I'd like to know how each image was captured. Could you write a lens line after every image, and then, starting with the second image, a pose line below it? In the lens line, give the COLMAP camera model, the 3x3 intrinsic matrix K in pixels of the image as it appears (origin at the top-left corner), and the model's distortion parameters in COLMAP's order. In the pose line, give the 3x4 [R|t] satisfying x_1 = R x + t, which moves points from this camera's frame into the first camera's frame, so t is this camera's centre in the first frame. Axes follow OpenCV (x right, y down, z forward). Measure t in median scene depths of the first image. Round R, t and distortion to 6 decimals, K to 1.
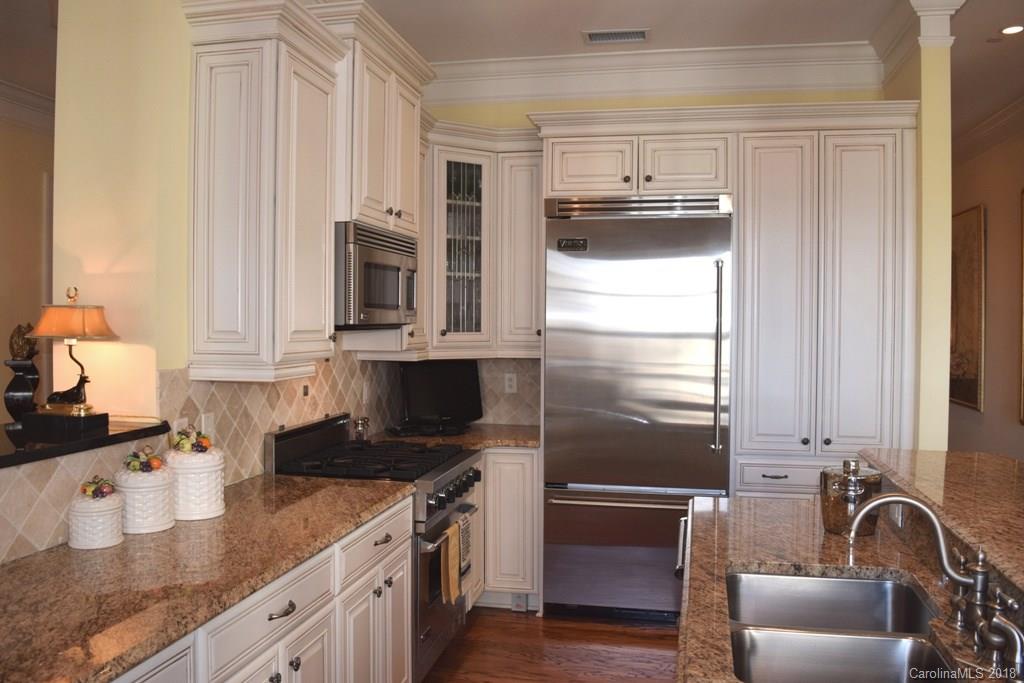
lens RADIAL K [[805.1, 0, 511.9], [0, 805.1, 338.0], [0, 0, 1]] dist [-0.087571, 0.011737]
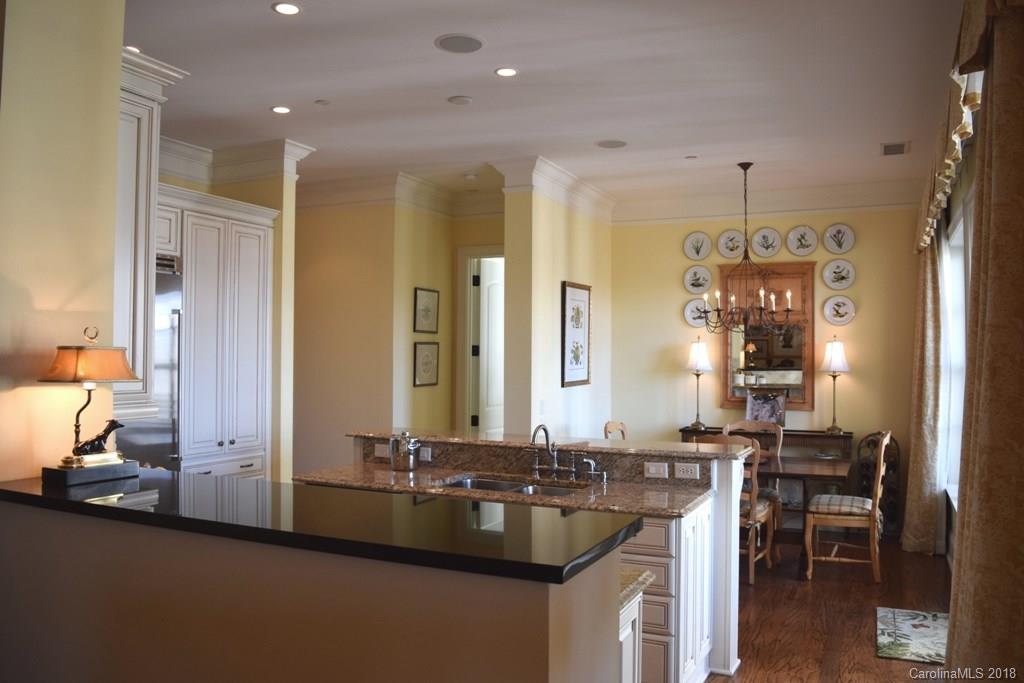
lens RADIAL K [[805.1, 0, 518.6], [0, 805.1, 340.5], [0, 0, 1]] dist [-0.087571, 0.011737]
pose [[0.229112, 0.012271, 0.973323, -0.843062], [0.018168, 0.999692, -0.016880, -0.015077], [-0.973231, 0.021550, 0.228818, 0.183642]]
